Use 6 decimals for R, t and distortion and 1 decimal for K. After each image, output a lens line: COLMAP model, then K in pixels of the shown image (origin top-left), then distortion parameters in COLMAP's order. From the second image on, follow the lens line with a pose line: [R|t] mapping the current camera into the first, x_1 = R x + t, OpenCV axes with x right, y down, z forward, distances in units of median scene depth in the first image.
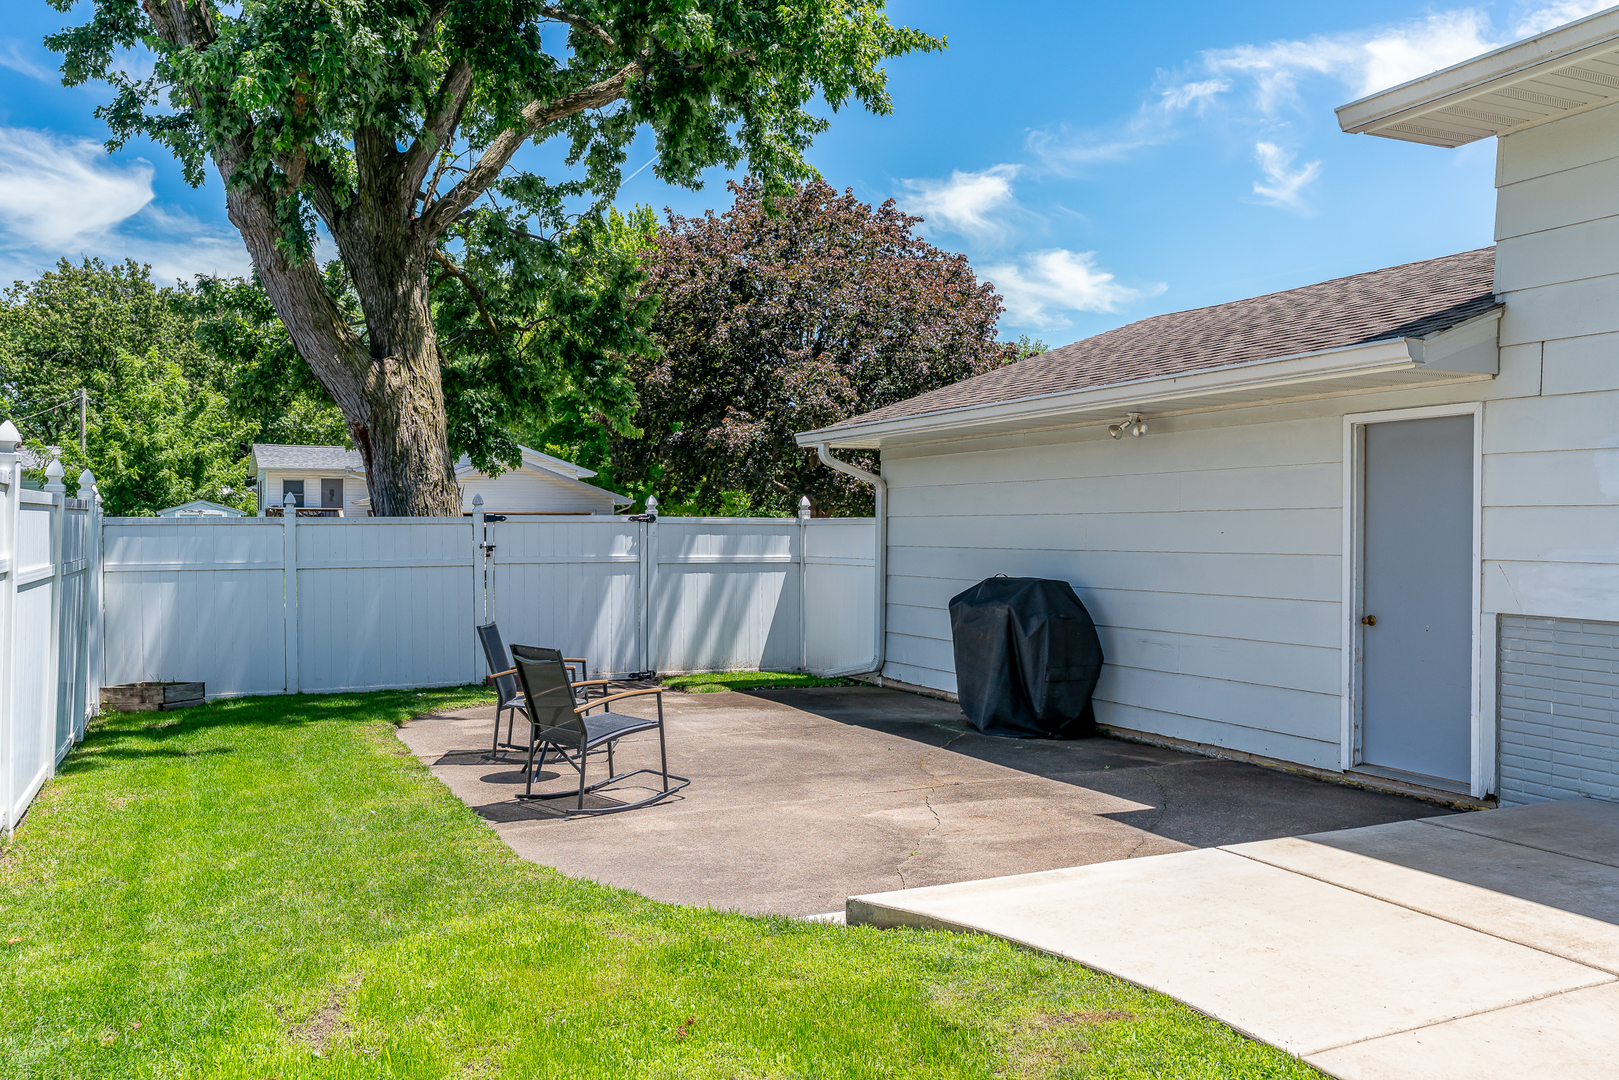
lens RADIAL K [[1299.3, 0, 809.2], [0, 1299.3, 541.2], [0, 0, 1]] dist [-0.005646, -0.017515]
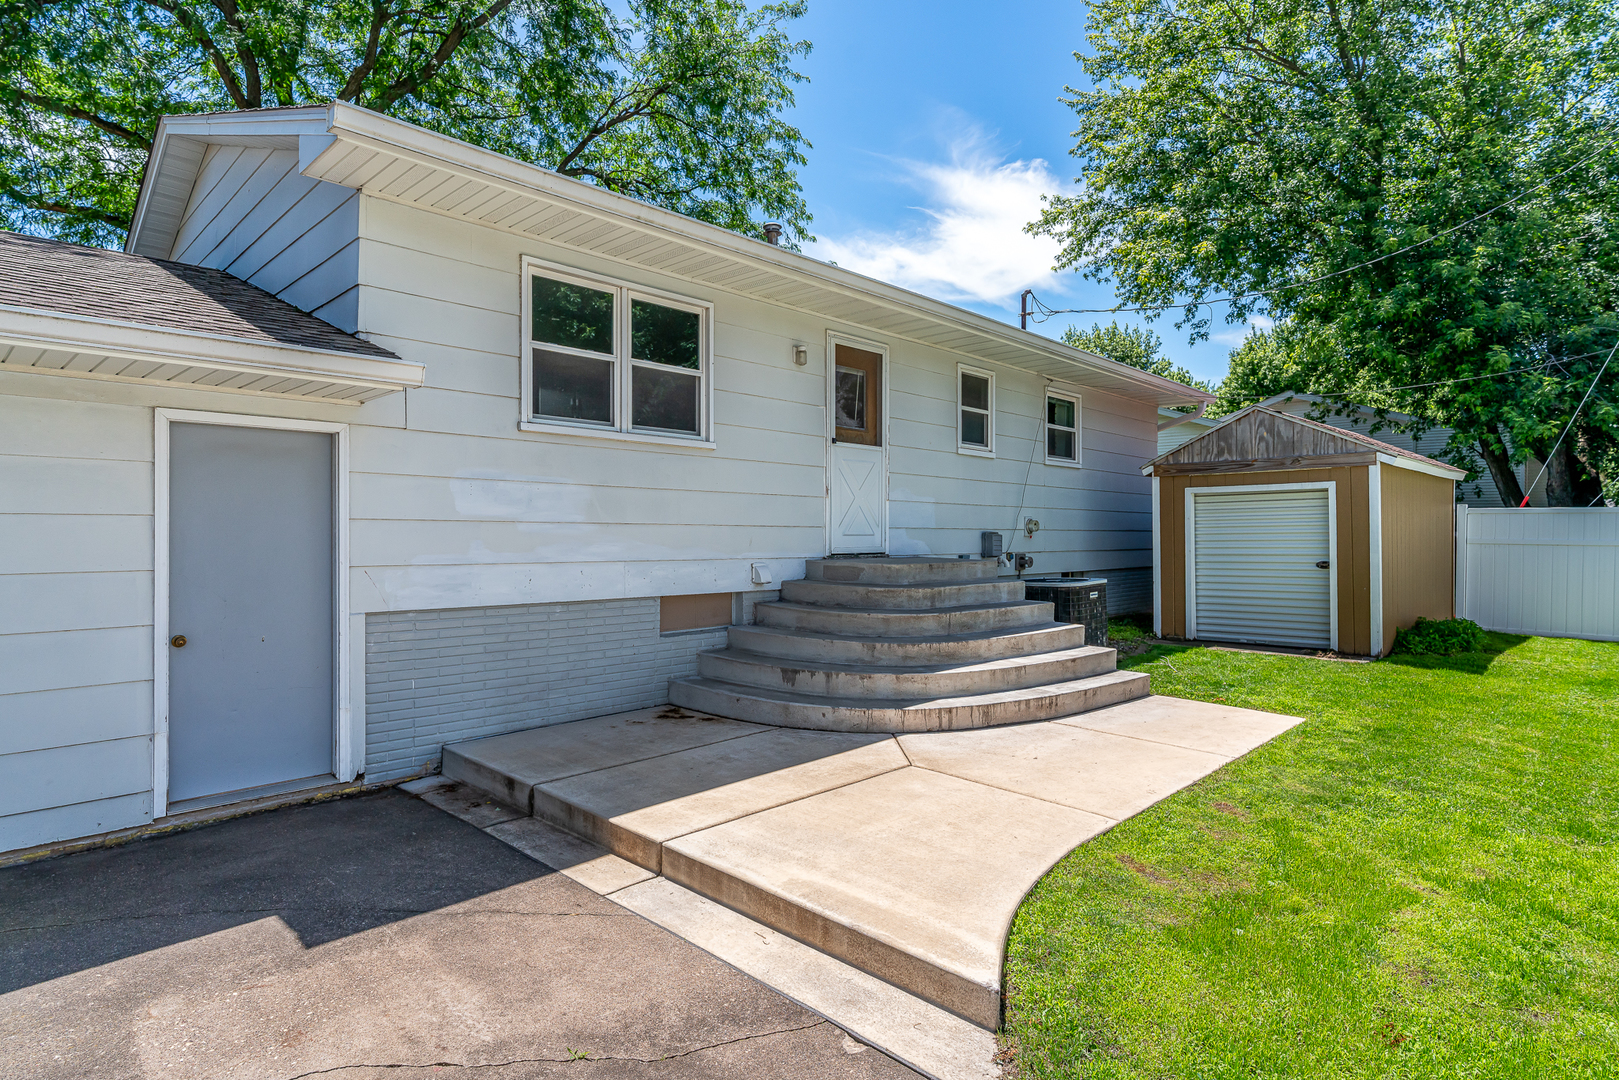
lens RADIAL K [[845.8, 0, 805.9], [0, 845.8, 534.2], [0, 0, 1]] dist [-0.006764, -0.000333]
pose [[-0.346875, -0.002117, 0.937909, -0.155054], [0.006265, 0.999970, 0.004574, -0.007535], [-0.937891, 0.007462, -0.346851, 0.464326]]
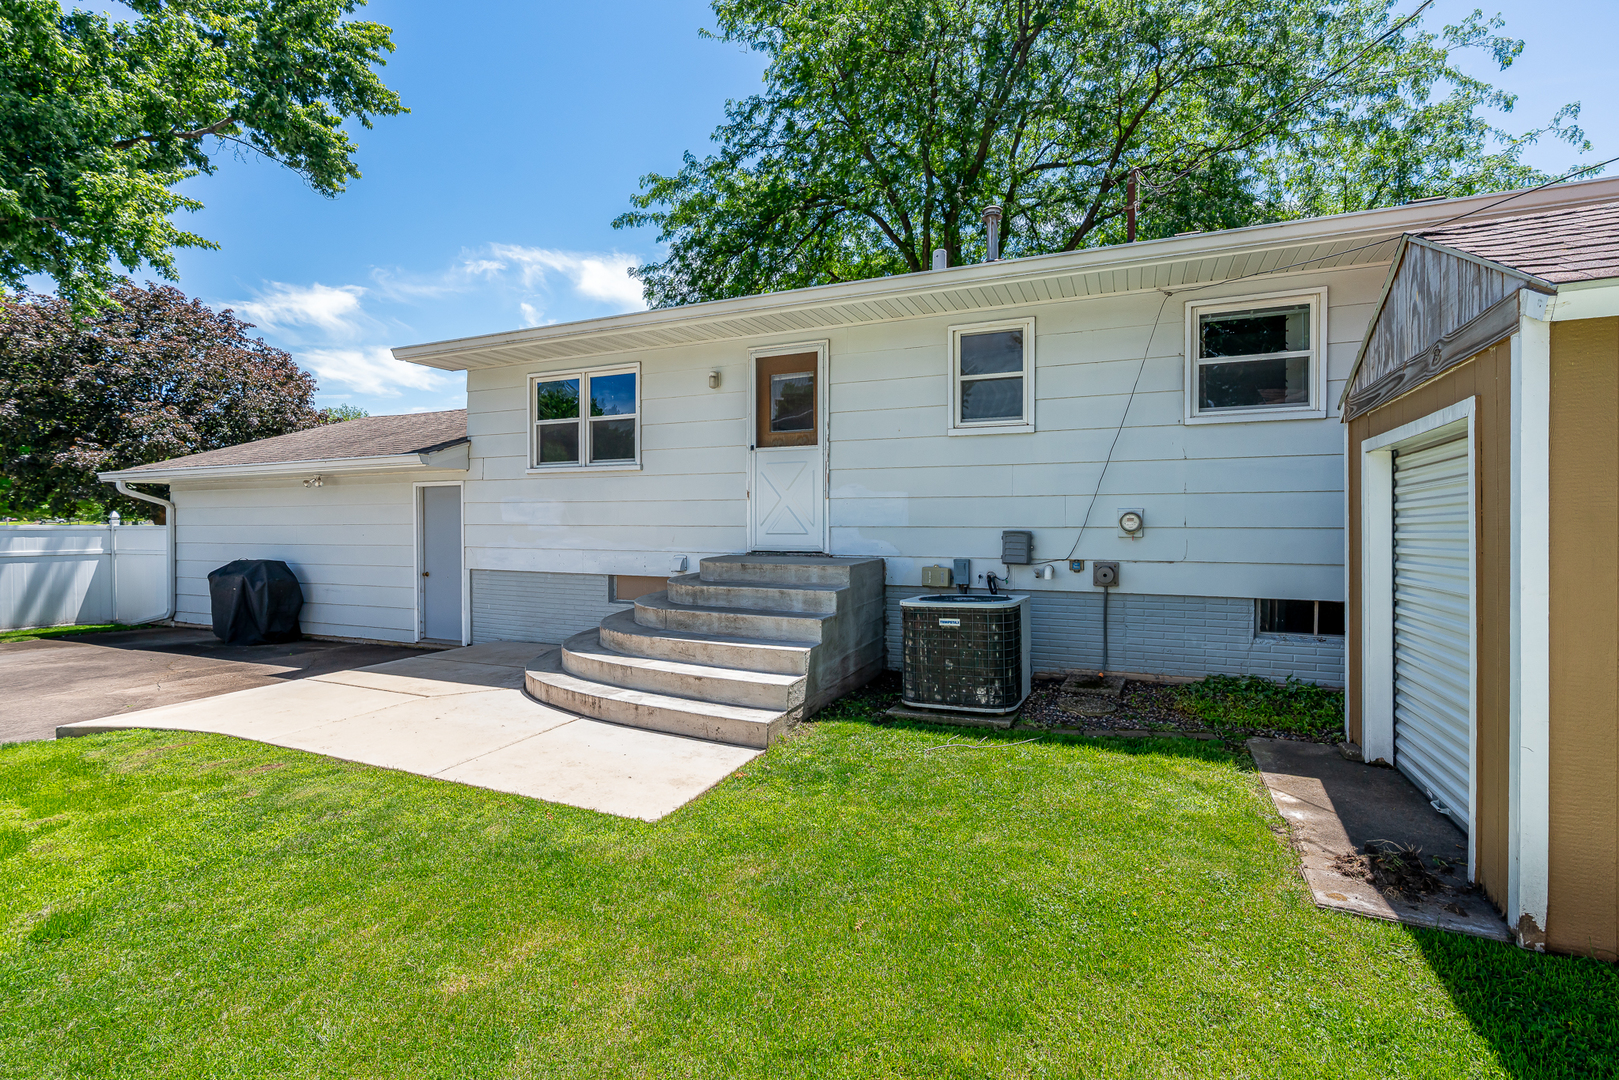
lens RADIAL K [[723.7, 0, 822.8], [0, 723.7, 533.8], [0, 0, 1]] dist [-0.009194, 0.002424]
pose [[0.752133, -0.013128, 0.658881, 0.072819], [0.008506, 0.999912, 0.010212, -0.009199], [-0.658957, -0.002076, 0.752178, -0.231644]]
